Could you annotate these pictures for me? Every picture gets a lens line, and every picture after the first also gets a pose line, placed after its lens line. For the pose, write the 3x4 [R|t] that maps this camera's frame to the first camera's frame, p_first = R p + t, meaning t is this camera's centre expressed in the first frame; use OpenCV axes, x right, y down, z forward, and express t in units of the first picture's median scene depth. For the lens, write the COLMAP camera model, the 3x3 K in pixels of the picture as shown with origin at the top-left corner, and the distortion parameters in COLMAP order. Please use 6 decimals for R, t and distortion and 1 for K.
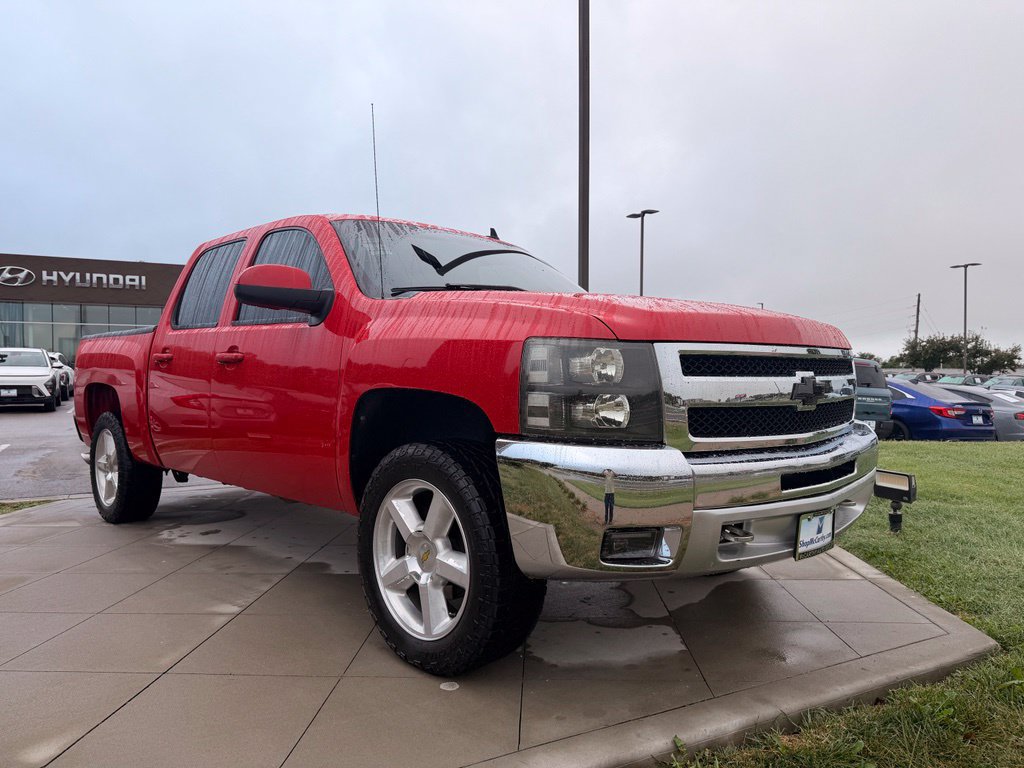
lens RADIAL K [[722.7, 0, 512.0], [0, 722.7, 384.0], [0, 0, 1]] dist [0.007281, 0.002037]
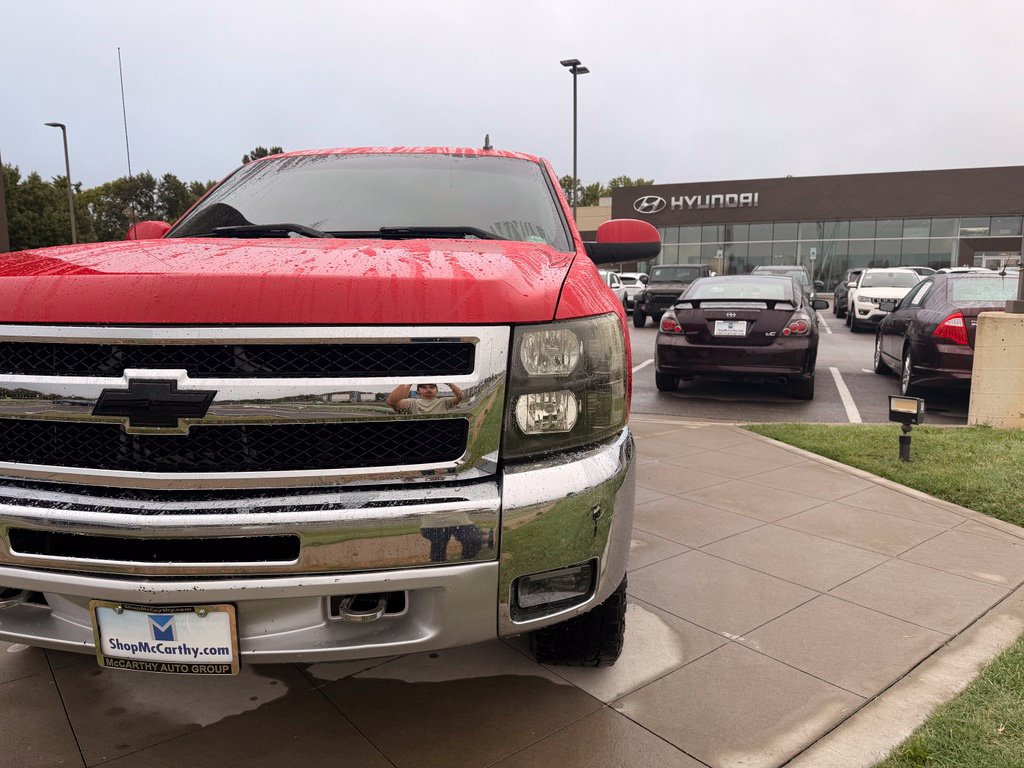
lens RADIAL K [[720.5, 0, 509.3], [0, 720.5, 387.0], [0, 0, 1]] dist [0.089729, -0.134887]
pose [[0.651931, 0.105744, -0.750869, 0.069136], [-0.012999, 0.991642, 0.128365, -0.005486], [0.758167, -0.073924, 0.647857, 0.055663]]
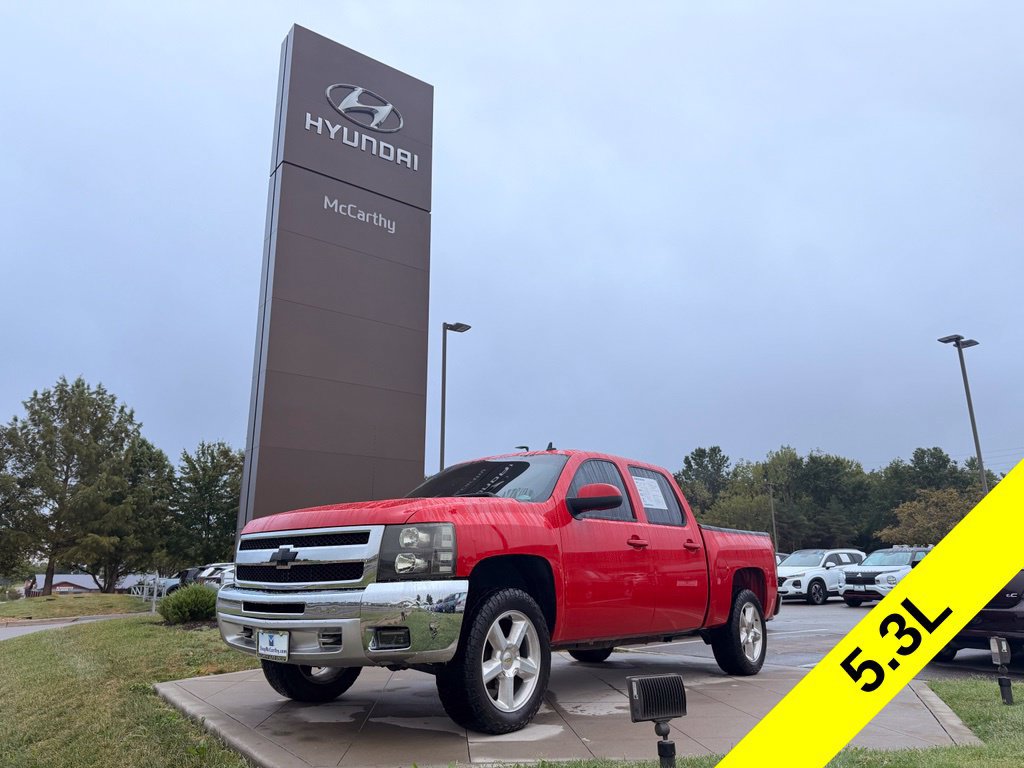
lens RADIAL K [[720.5, 0, 509.3], [0, 720.5, 387.0], [0, 0, 1]] dist [0.089729, -0.134887]
pose [[0.107682, -0.252667, -0.961542, 0.147664], [-0.019328, 0.966451, -0.256122, 0.003468], [0.993997, 0.046164, 0.099186, 0.089201]]
